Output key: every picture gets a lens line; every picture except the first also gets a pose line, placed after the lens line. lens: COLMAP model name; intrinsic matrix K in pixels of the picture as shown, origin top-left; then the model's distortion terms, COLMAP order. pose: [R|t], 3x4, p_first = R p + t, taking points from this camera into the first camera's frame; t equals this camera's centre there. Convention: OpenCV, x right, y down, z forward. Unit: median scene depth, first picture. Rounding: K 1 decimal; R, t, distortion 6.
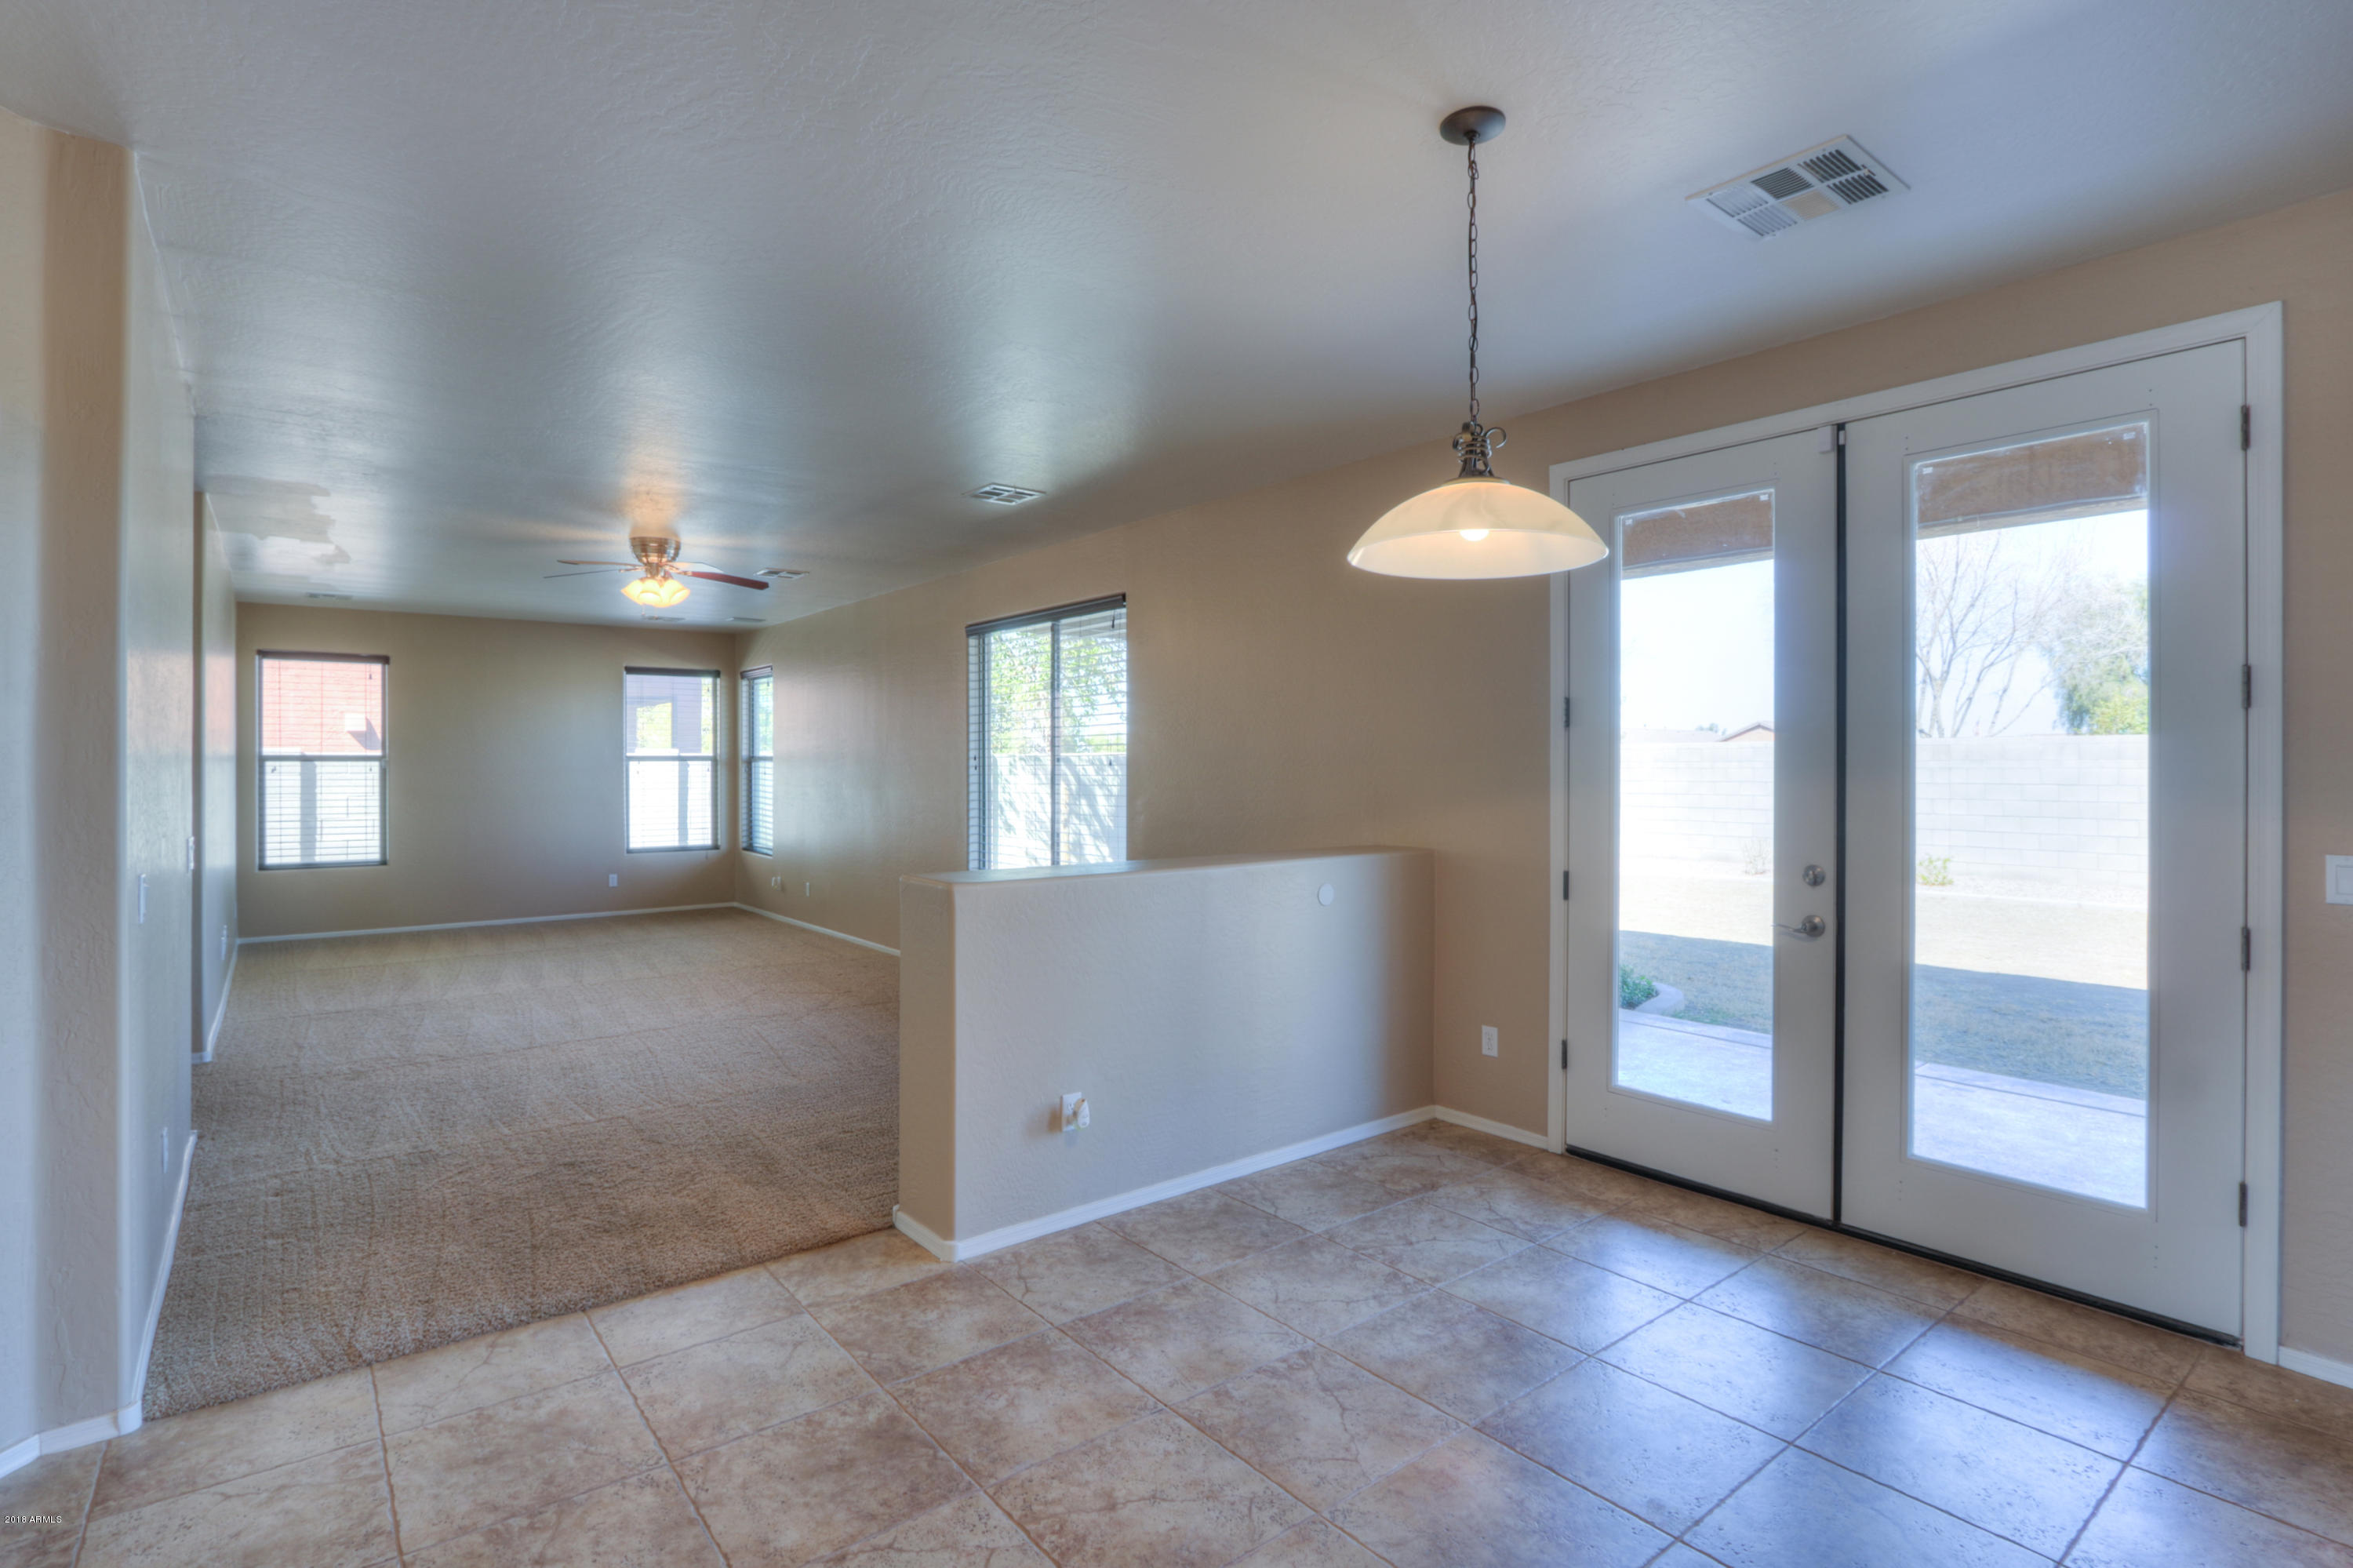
lens RADIAL K [[1141.1, 0, 1168.0], [0, 1141.1, 767.0], [0, 0, 1]] dist [-0.019494, 0.000609]
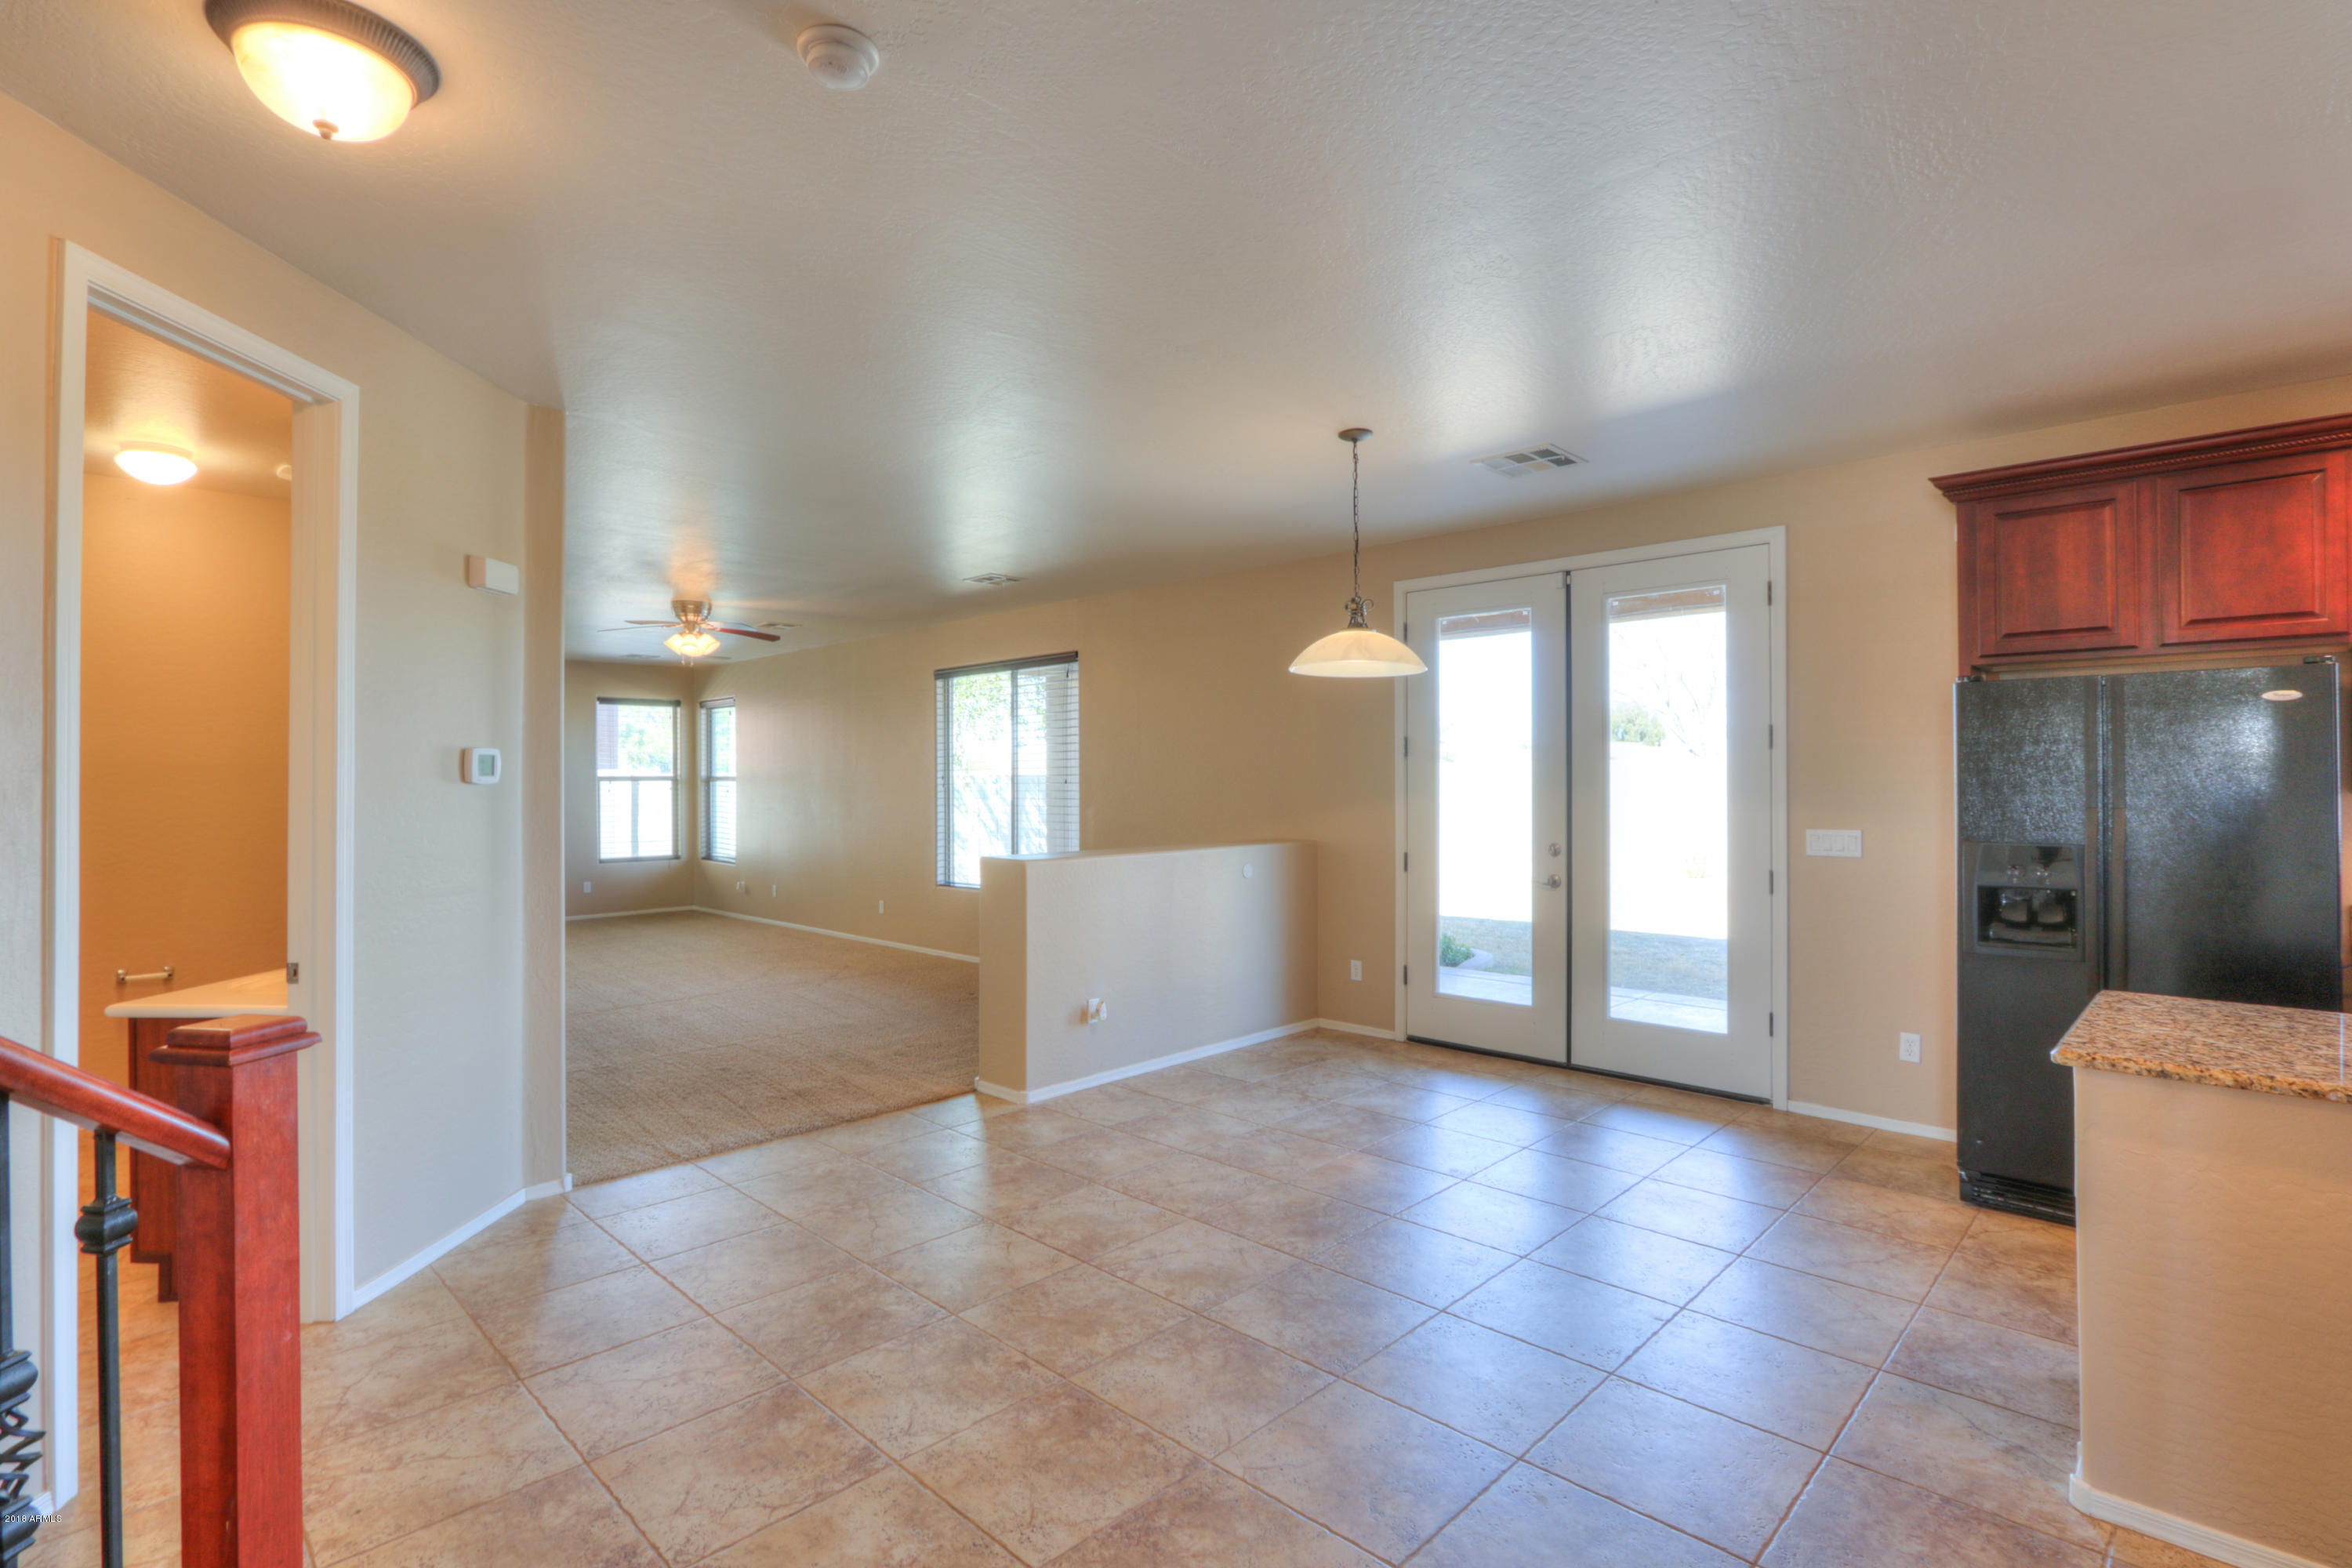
lens RADIAL K [[1117.6, 0, 1171.1], [0, 1117.6, 776.9], [0, 0, 1]] dist [-0.031324, 0.012664]
pose [[0.991530, -0.003356, 0.129836, -0.091873], [0.004207, 0.999971, -0.006284, -0.000217], [-0.129811, 0.006777, 0.991516, -0.260761]]
